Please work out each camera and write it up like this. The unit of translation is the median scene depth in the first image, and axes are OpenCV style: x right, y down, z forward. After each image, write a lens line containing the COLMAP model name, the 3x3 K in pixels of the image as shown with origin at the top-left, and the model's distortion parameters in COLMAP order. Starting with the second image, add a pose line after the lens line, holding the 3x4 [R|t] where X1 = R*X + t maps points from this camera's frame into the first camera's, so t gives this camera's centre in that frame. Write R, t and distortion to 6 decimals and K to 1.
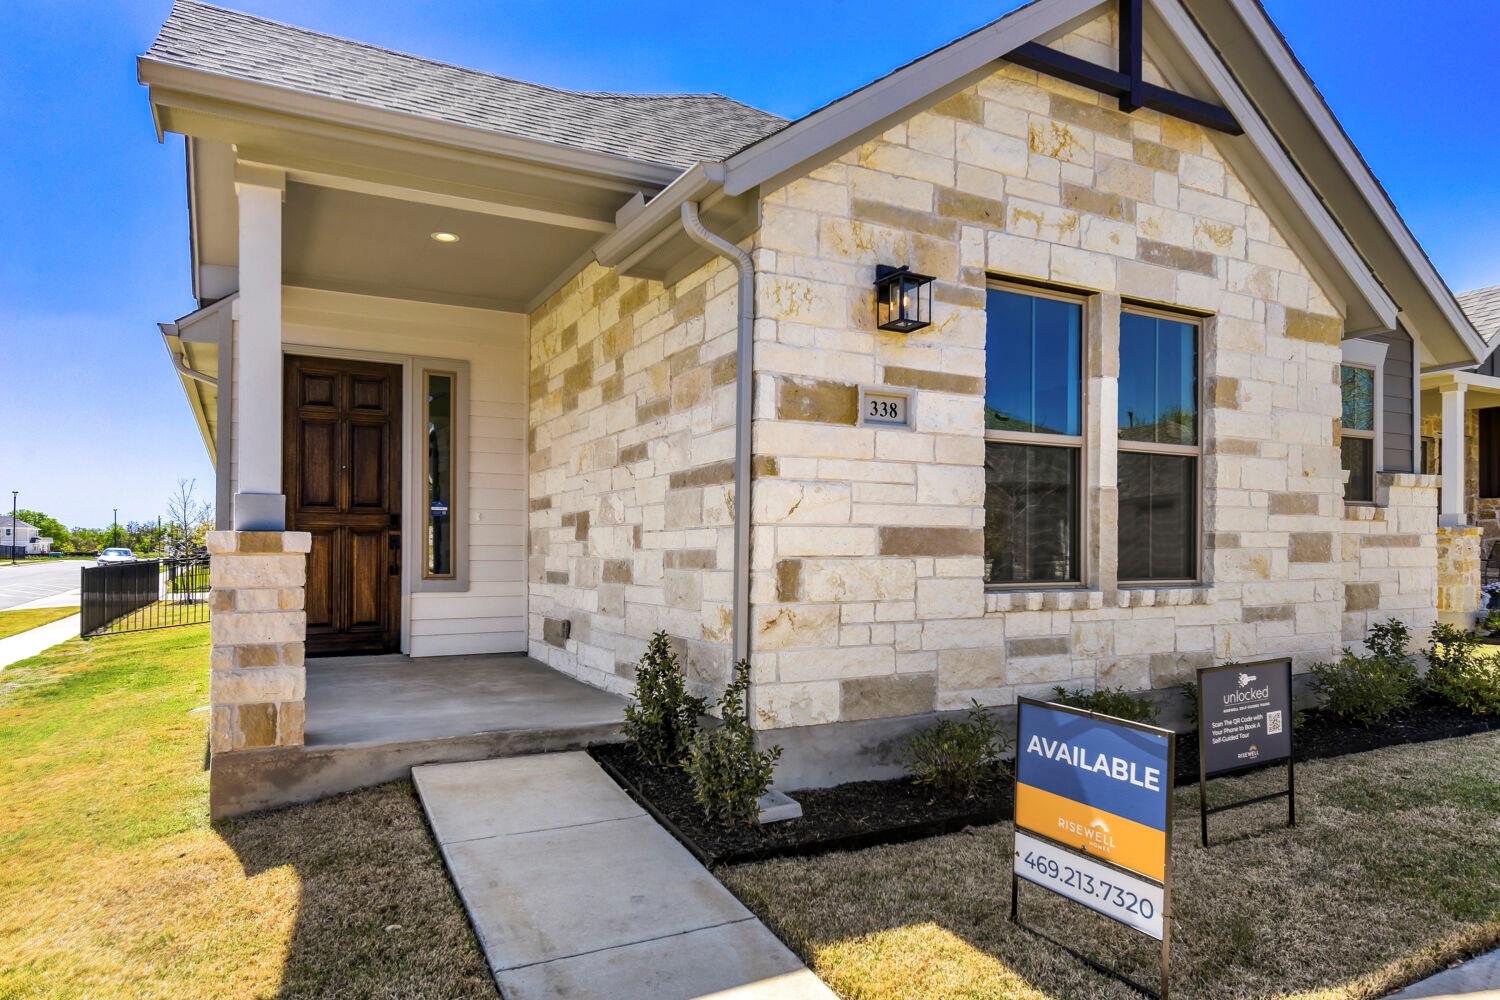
lens RADIAL K [[926.3, 0, 746.6], [0, 926.3, 458.8], [0, 0, 1]] dist [0.004909, -0.000282]
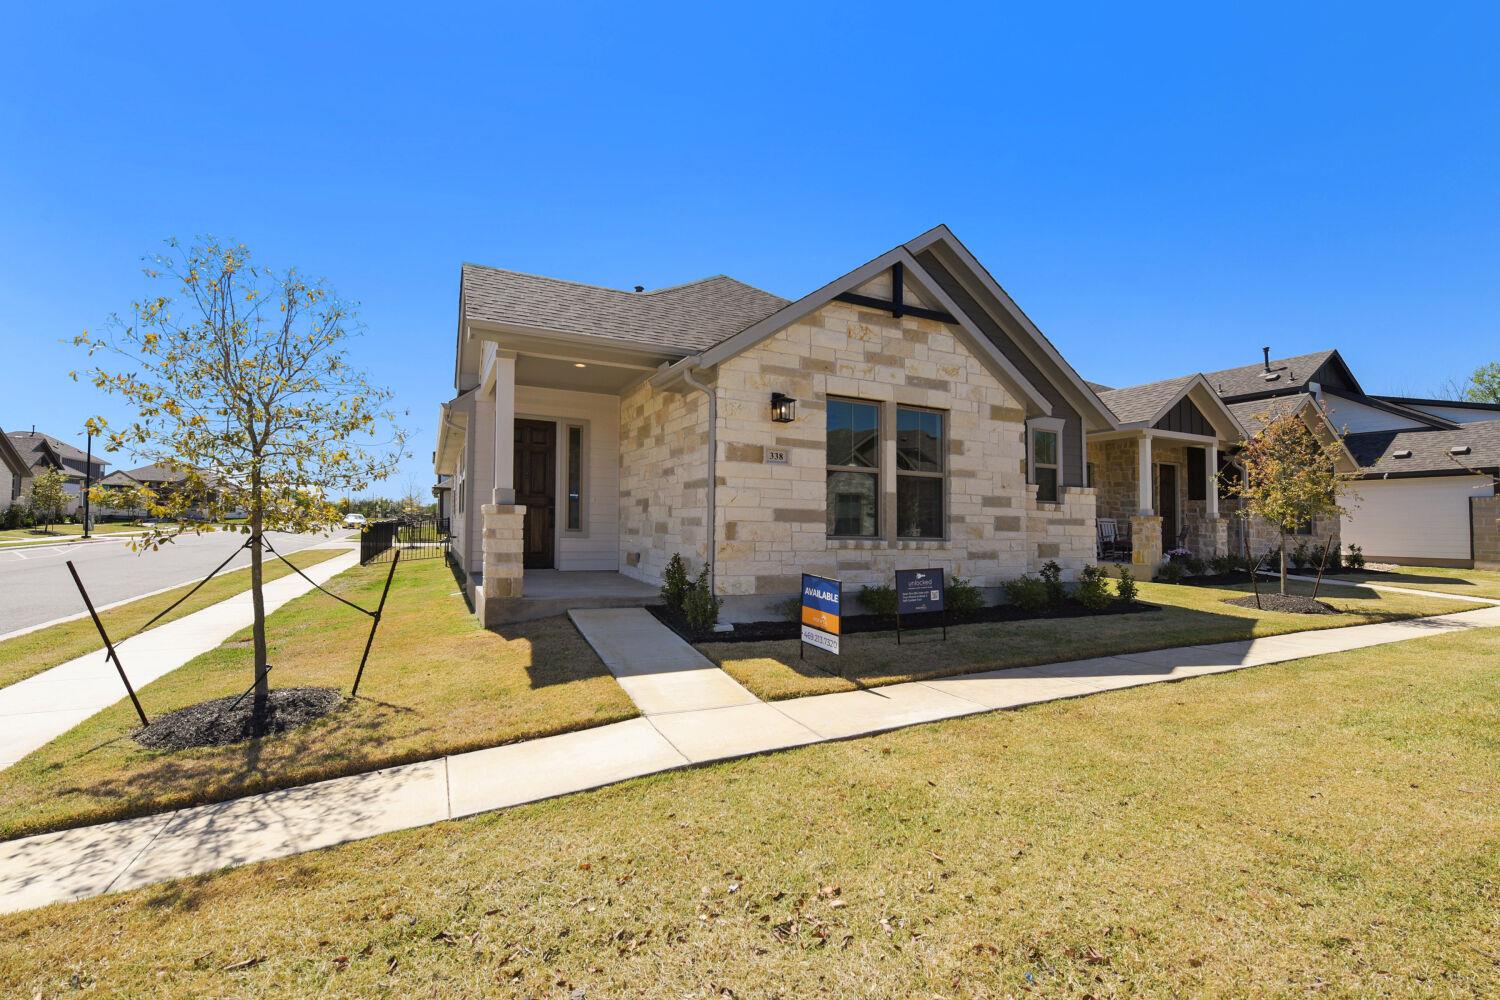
lens RADIAL K [[644.3, 0, 750.0], [0, 644.3, 500.0], [0, 0, 1]] dist [-0.002582, -0.000034]
pose [[0.999256, 0.020295, -0.032782, 0.127661], [-0.018301, 0.998030, 0.060011, -0.037167], [0.033935, -0.059367, 0.997659, -0.521916]]
